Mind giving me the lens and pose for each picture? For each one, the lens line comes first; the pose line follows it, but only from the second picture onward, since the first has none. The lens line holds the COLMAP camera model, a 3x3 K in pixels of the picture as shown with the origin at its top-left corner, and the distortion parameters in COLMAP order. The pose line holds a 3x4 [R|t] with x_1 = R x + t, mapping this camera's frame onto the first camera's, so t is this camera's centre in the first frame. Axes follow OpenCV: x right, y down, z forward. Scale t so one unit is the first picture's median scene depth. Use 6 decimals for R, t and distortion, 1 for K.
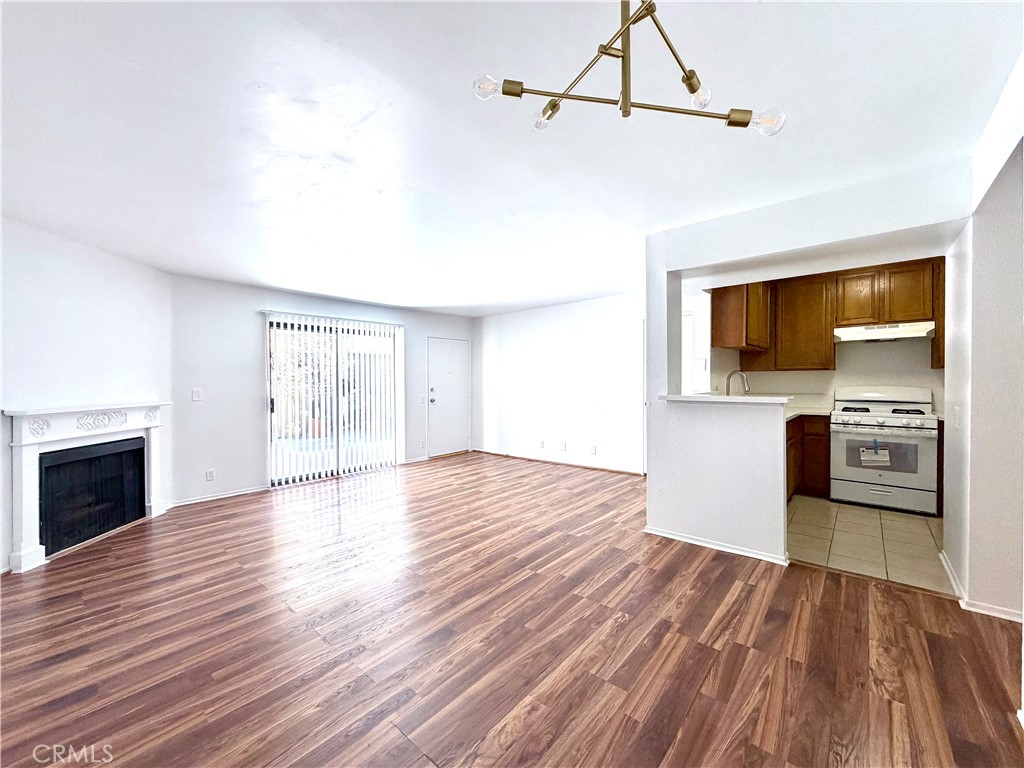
lens RADIAL K [[406.2, 0, 506.2], [0, 406.2, 382.5], [0, 0, 1]] dist [-0.002374, 0.000155]
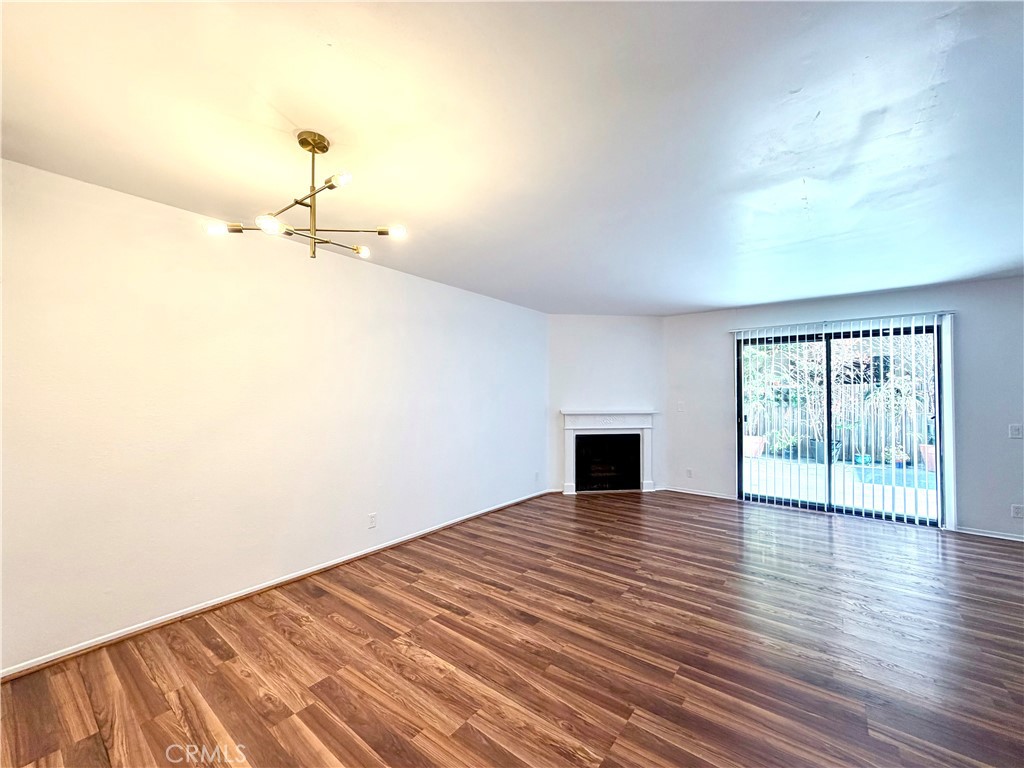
lens RADIAL K [[406.2, 0, 513.1], [0, 406.2, 385.6], [0, 0, 1]] dist [-0.002374, 0.000155]
pose [[0.061623, -0.007222, -0.998073, 0.693541], [-0.005040, 0.999959, -0.007547, -0.034529], [0.998087, 0.005495, 0.061584, 0.590718]]
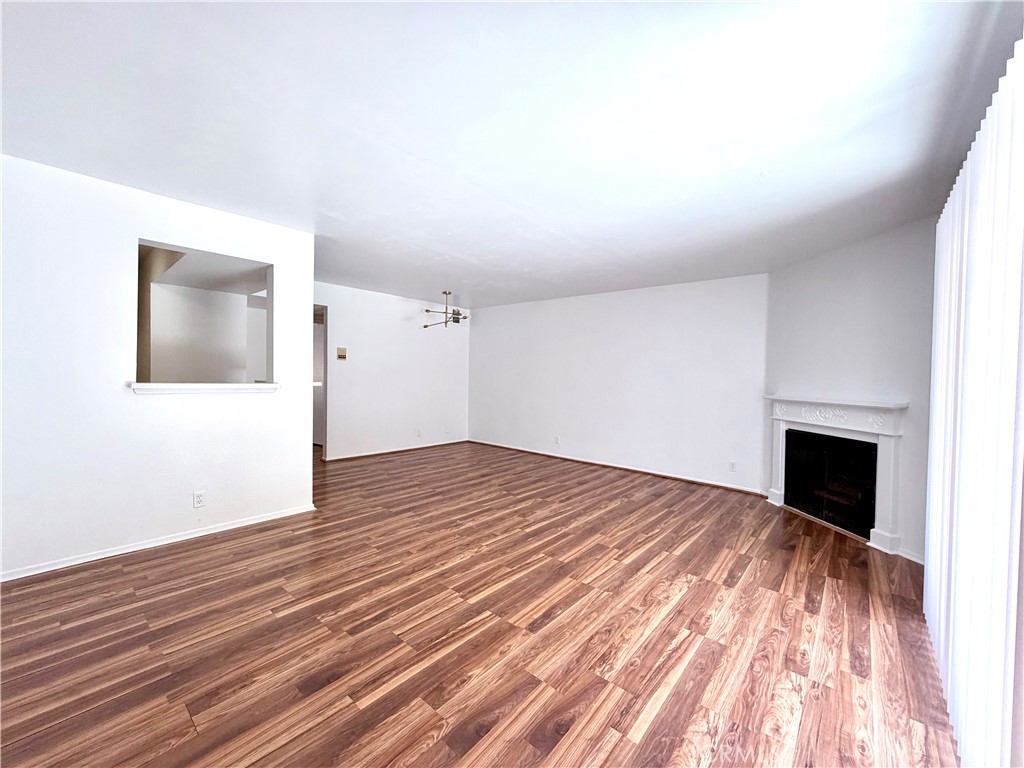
lens RADIAL K [[406.2, 0, 512.4], [0, 406.2, 382.0], [0, 0, 1]] dist [-0.002374, 0.000155]
pose [[-0.999623, -0.010555, -0.025333, -0.175384], [-0.011066, 0.999736, 0.020113, -0.000557], [0.025114, 0.020386, -0.999477, 2.337451]]
